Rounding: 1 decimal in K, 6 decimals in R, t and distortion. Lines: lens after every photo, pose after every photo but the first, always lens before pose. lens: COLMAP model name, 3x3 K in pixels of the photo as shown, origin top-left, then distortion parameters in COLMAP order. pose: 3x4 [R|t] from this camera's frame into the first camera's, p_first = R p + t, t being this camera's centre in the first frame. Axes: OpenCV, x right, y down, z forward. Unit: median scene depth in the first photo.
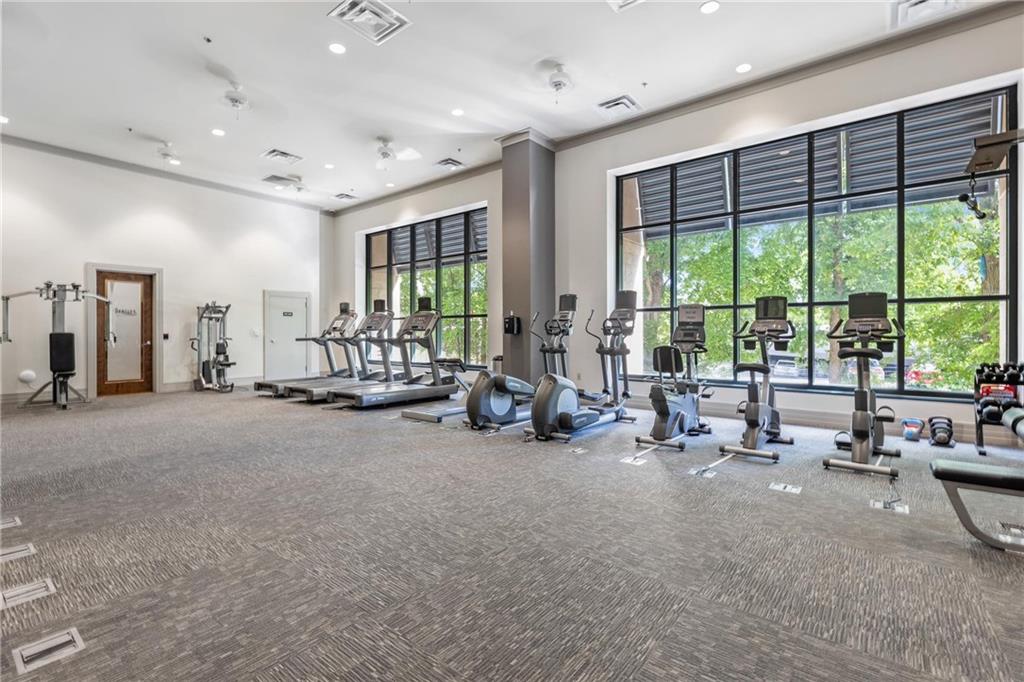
lens RADIAL K [[458.5, 0, 510.0], [0, 458.5, 345.2], [0, 0, 1]] dist [0.004669, -0.000174]
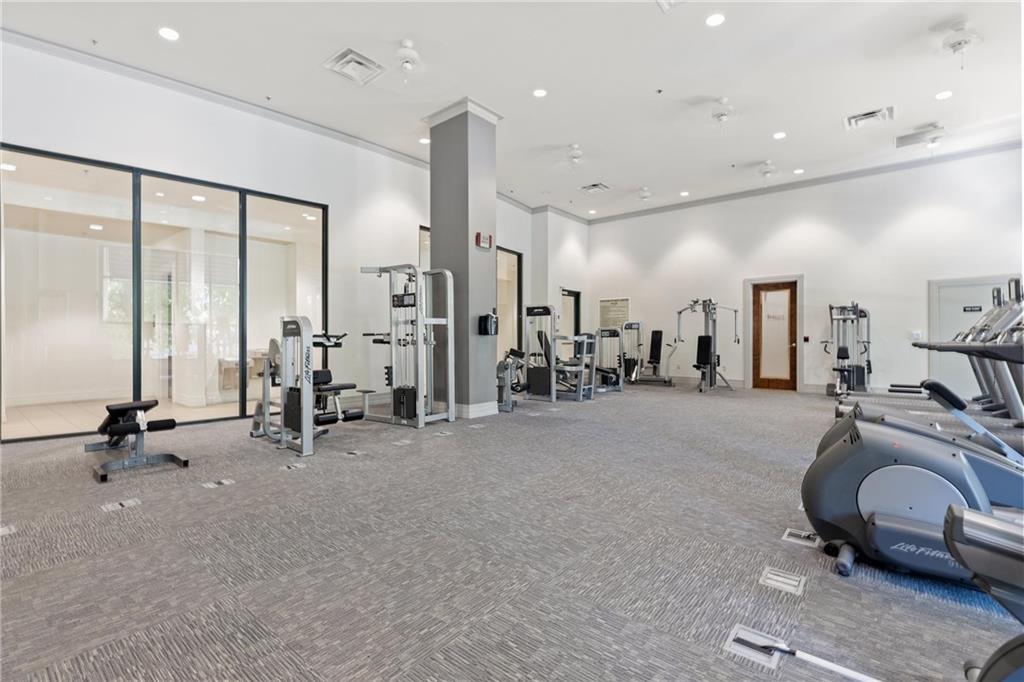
lens RADIAL K [[458.5, 0, 510.0], [0, 458.5, 345.2], [0, 0, 1]] dist [0.004669, -0.000174]
pose [[-0.008342, 0.018351, -0.999797, 0.805691], [-0.023109, 0.999561, 0.018539, -0.024700], [0.999698, 0.023259, -0.007914, 0.919240]]
